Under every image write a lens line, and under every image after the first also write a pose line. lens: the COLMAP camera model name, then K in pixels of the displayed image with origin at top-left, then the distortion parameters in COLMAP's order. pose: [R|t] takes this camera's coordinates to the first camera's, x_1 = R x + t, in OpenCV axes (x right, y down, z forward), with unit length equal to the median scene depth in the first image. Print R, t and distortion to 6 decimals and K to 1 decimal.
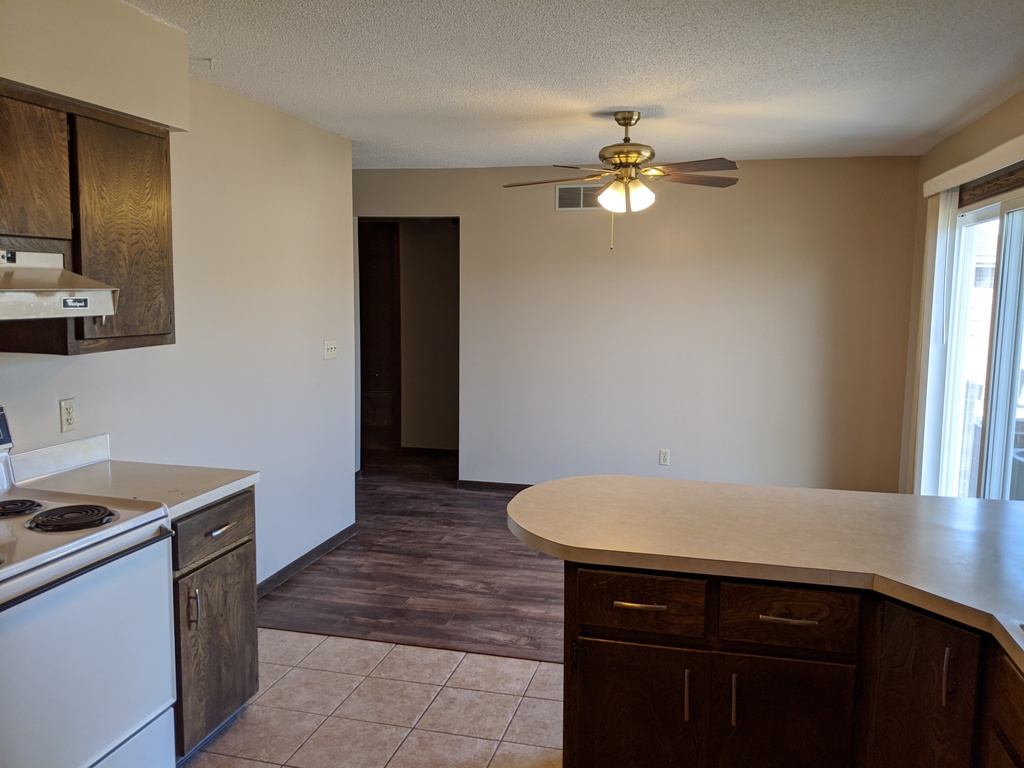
lens RADIAL K [[811.8, 0, 512.0], [0, 811.8, 384.0], [0, 0, 1]] dist [0.000188, -0.006127]
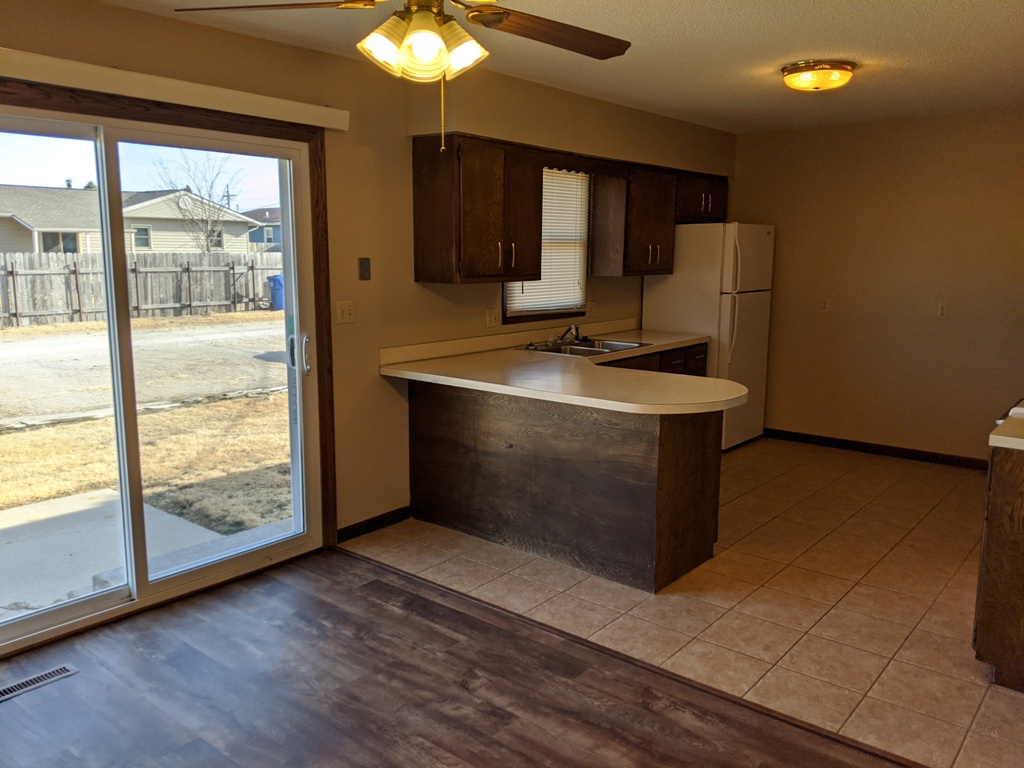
lens RADIAL K [[811.8, 0, 512.0], [0, 811.8, 384.0], [0, 0, 1]] dist [0.000188, -0.006127]
pose [[-0.906607, -0.087840, 0.412733, -0.157360], [0.032903, 0.960401, 0.276671, -0.200686], [-0.420692, 0.264412, -0.867816, 1.742427]]
